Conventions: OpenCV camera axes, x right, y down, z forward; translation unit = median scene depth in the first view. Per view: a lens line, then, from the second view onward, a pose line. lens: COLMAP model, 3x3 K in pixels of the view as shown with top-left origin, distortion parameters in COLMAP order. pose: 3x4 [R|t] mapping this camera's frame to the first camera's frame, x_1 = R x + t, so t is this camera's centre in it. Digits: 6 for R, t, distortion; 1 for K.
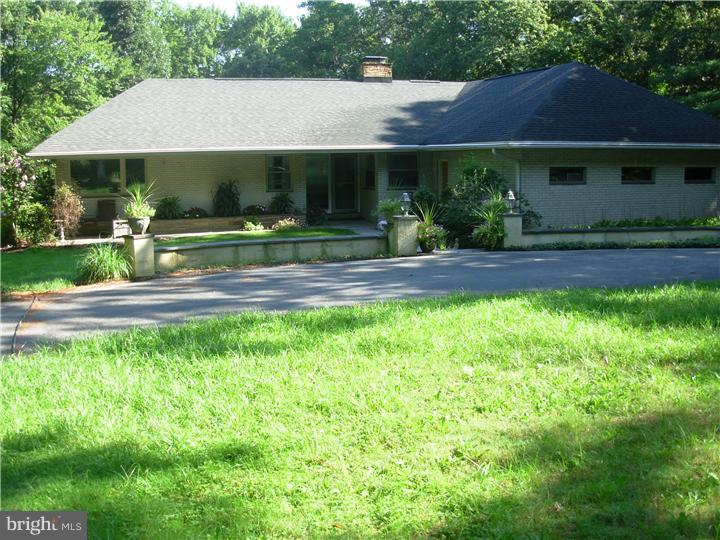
lens RADIAL K [[791.6, 0, 360.0], [0, 791.6, 270.0], [0, 0, 1]] dist [-0.264294, 0.204342]
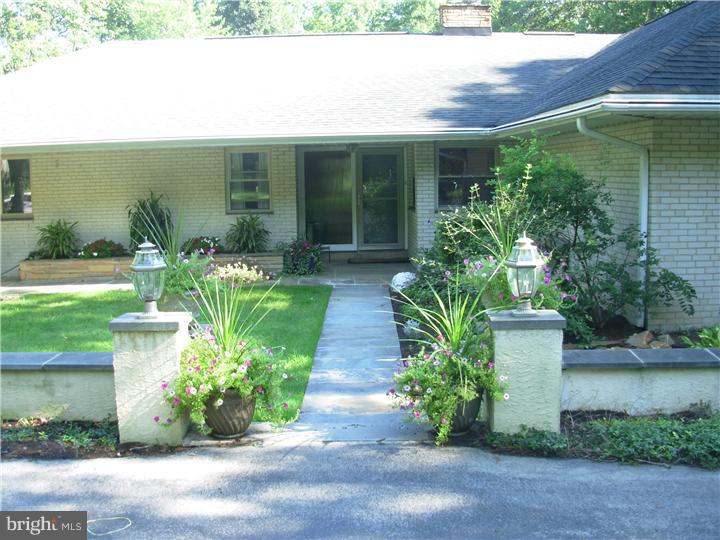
lens RADIAL K [[791.6, 0, 360.0], [0, 791.6, 270.0], [0, 0, 1]] dist [-0.264294, 0.204342]
pose [[0.958216, 0.030040, -0.284465, 0.142547], [-0.034407, 0.999354, -0.010366, -0.055406], [0.283970, 0.019721, 0.958630, 0.471779]]
